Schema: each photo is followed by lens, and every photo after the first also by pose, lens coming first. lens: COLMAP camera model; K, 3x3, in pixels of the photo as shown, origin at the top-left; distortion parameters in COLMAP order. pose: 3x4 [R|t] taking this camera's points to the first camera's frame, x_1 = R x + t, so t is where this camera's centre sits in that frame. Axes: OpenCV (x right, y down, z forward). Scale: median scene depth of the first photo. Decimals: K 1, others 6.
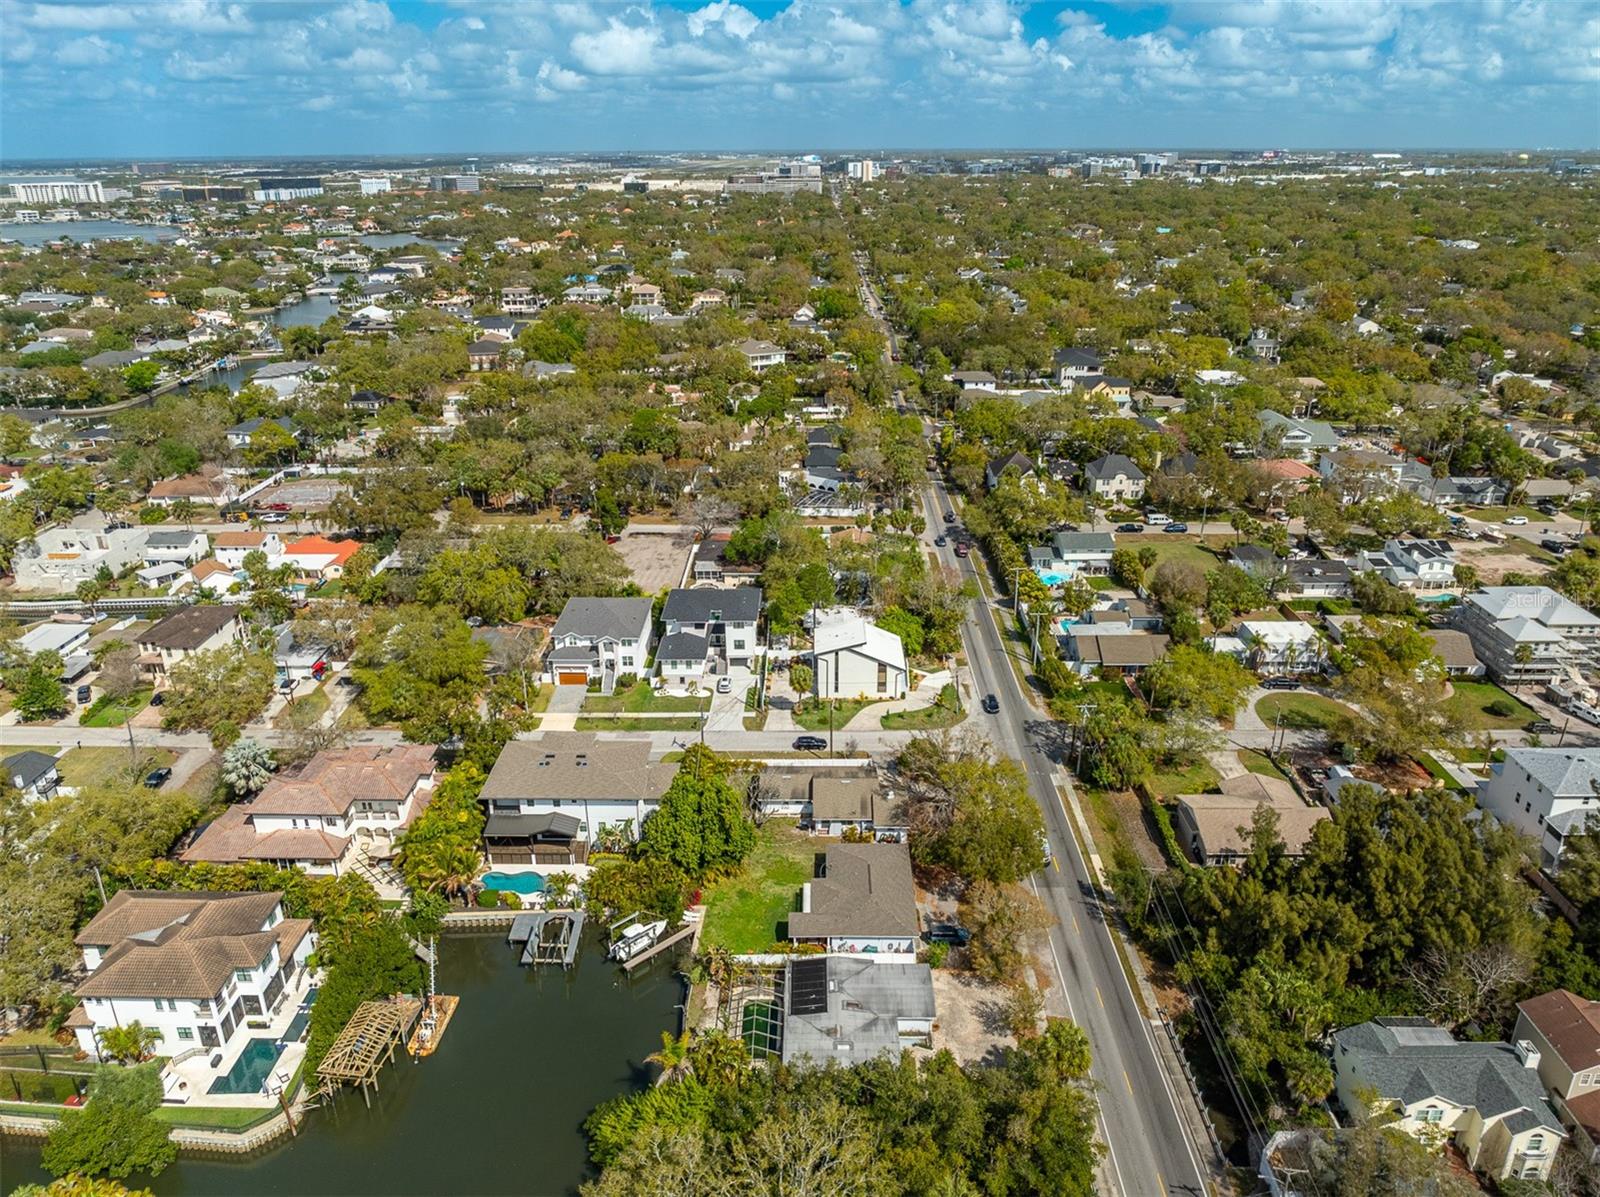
lens RADIAL K [[1119.1, 0, 800.0], [0, 1119.1, 598.5], [0, 0, 1]] dist [-0.030158, 0.007630]
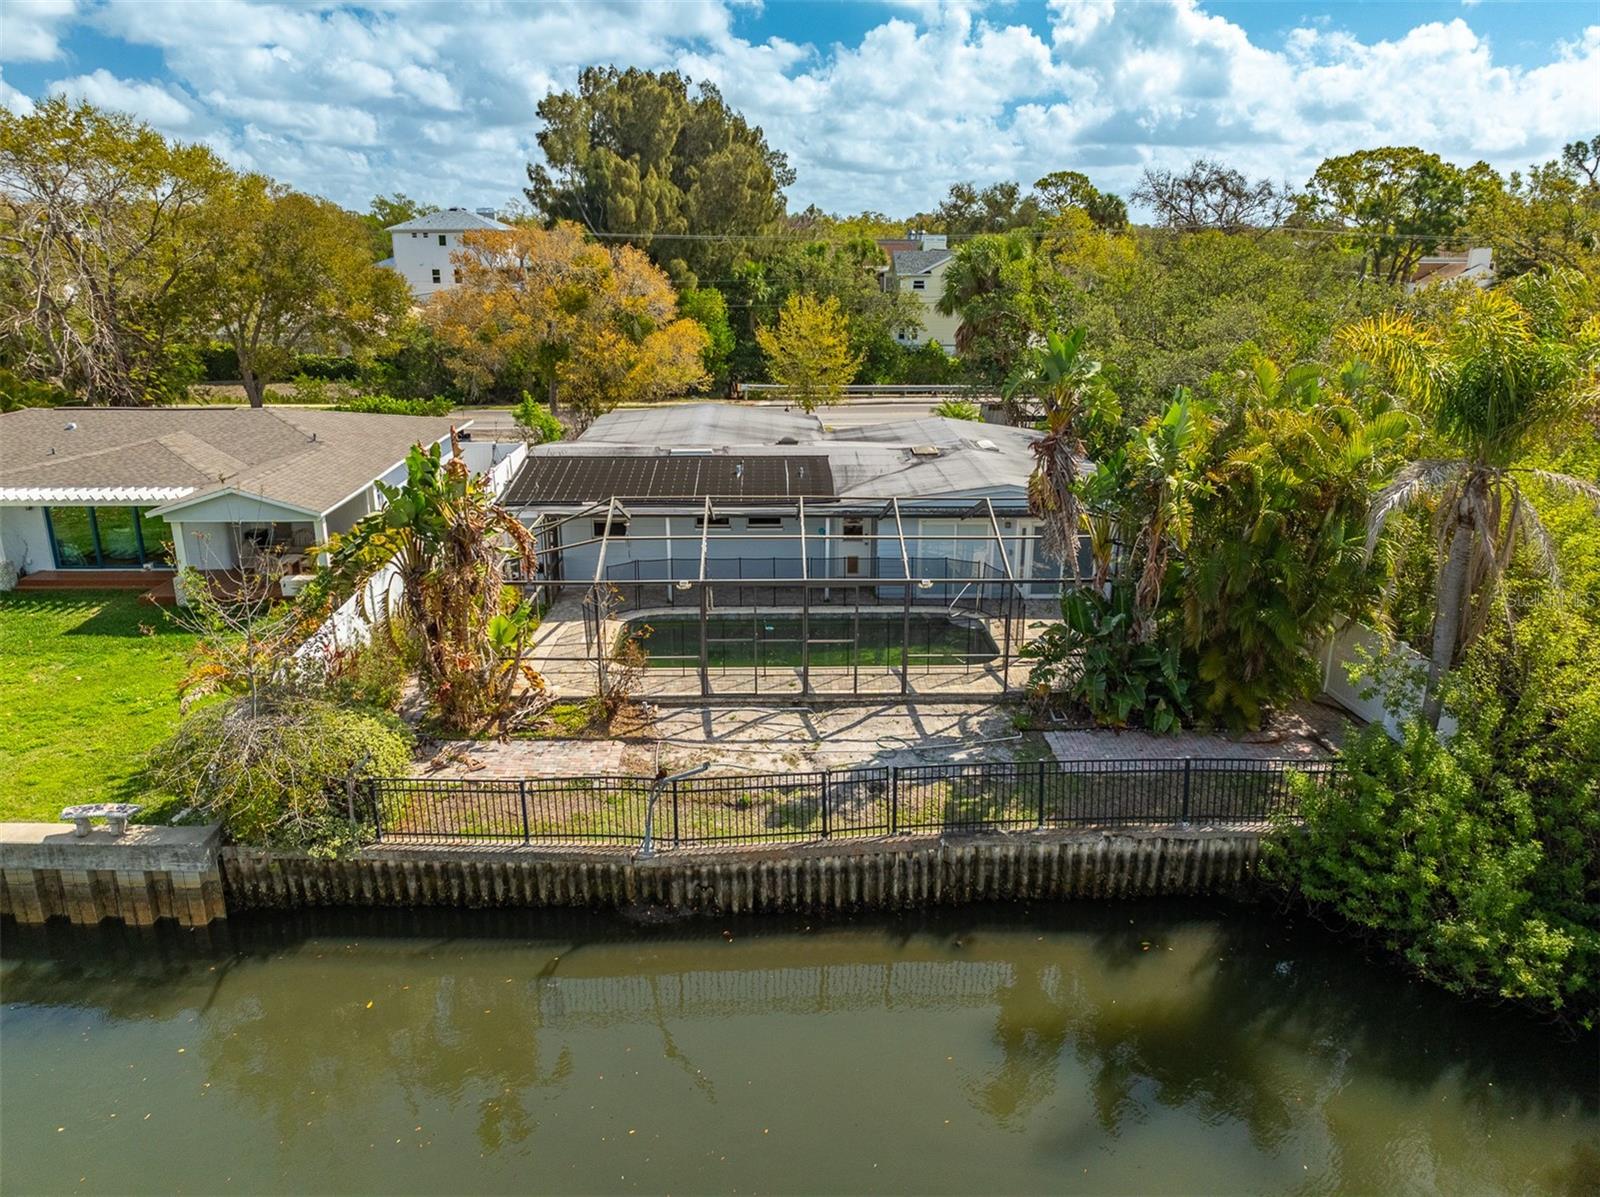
lens RADIAL K [[1119.1, 0, 800.0], [0, 1119.1, 598.5], [0, 0, 1]] dist [-0.030158, 0.007630]
pose [[-0.052535, -0.284785, 0.957151, -0.155998], [0.365336, 0.886549, 0.283831, 0.201225], [-0.929392, 0.364593, 0.057468, 0.629100]]
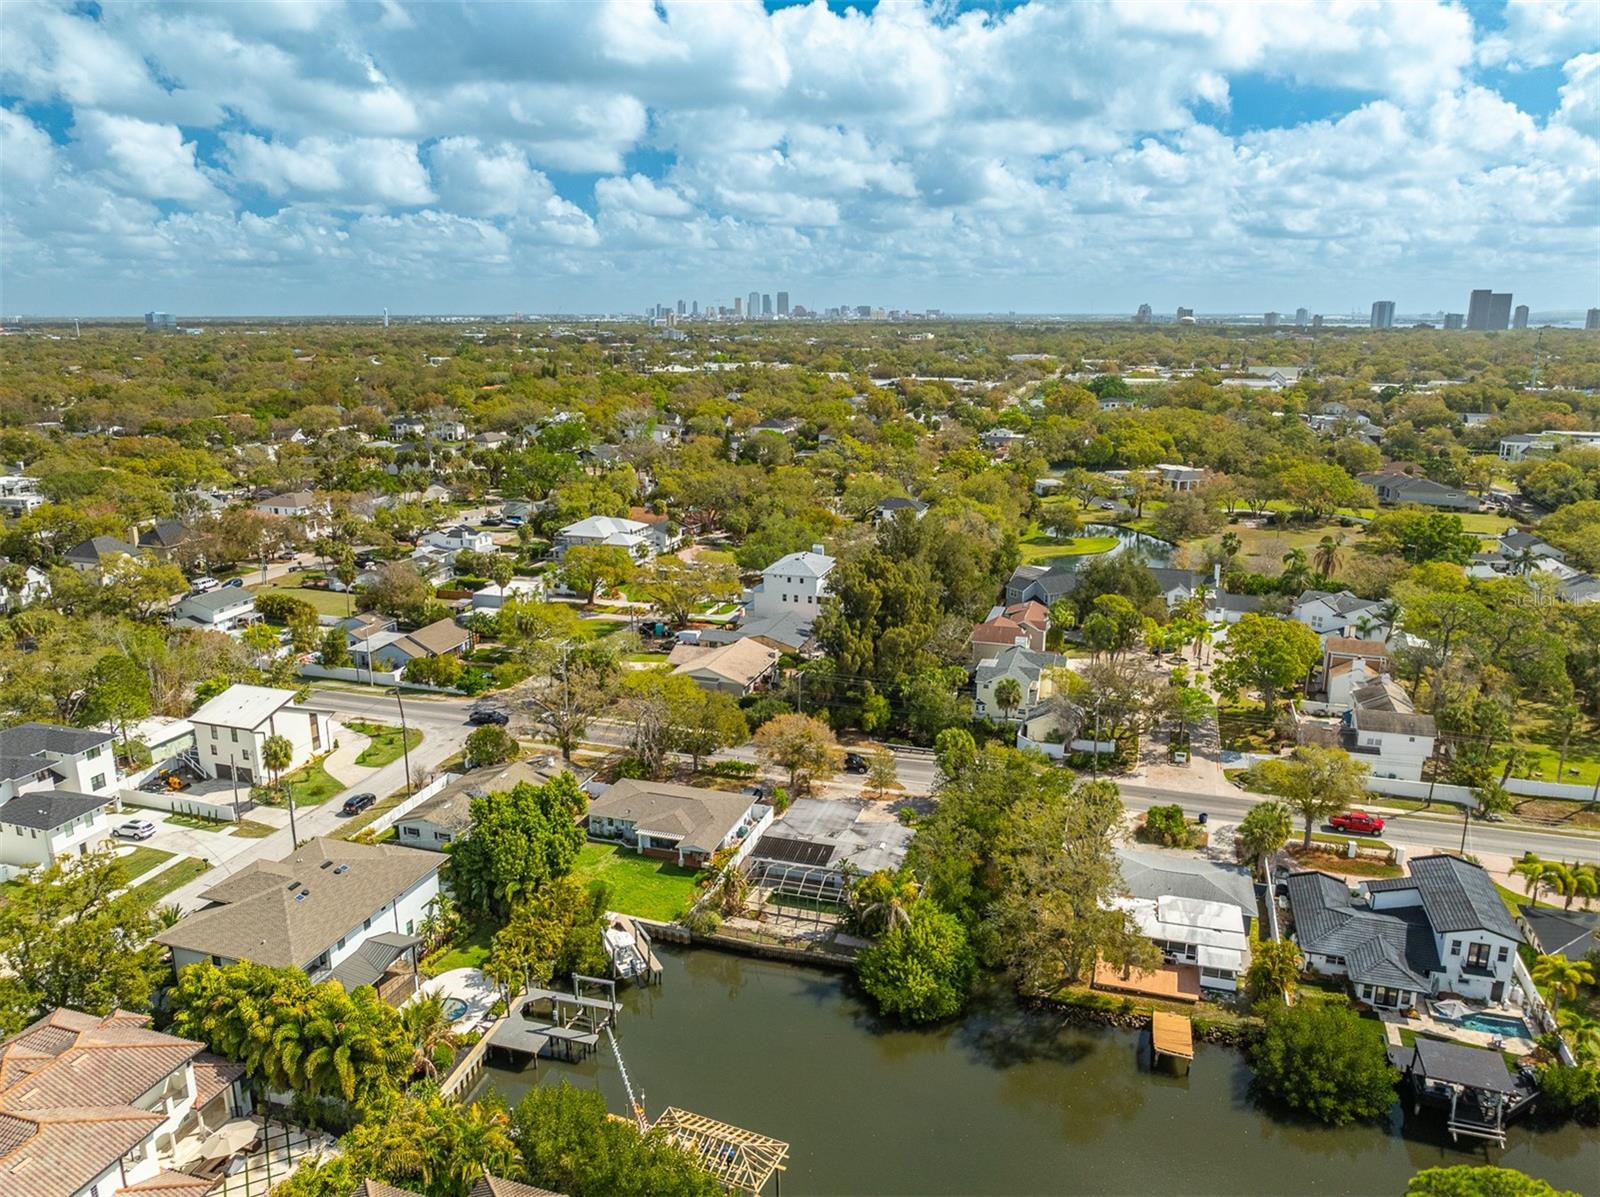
lens RADIAL K [[1119.1, 0, 800.0], [0, 1119.1, 598.5], [0, 0, 1]] dist [-0.030158, 0.007630]
pose [[0.283111, -0.226219, 0.932026, -0.577433], [0.352963, 0.928158, 0.118064, 0.009317], [-0.891776, 0.295546, 0.342619, 0.373497]]
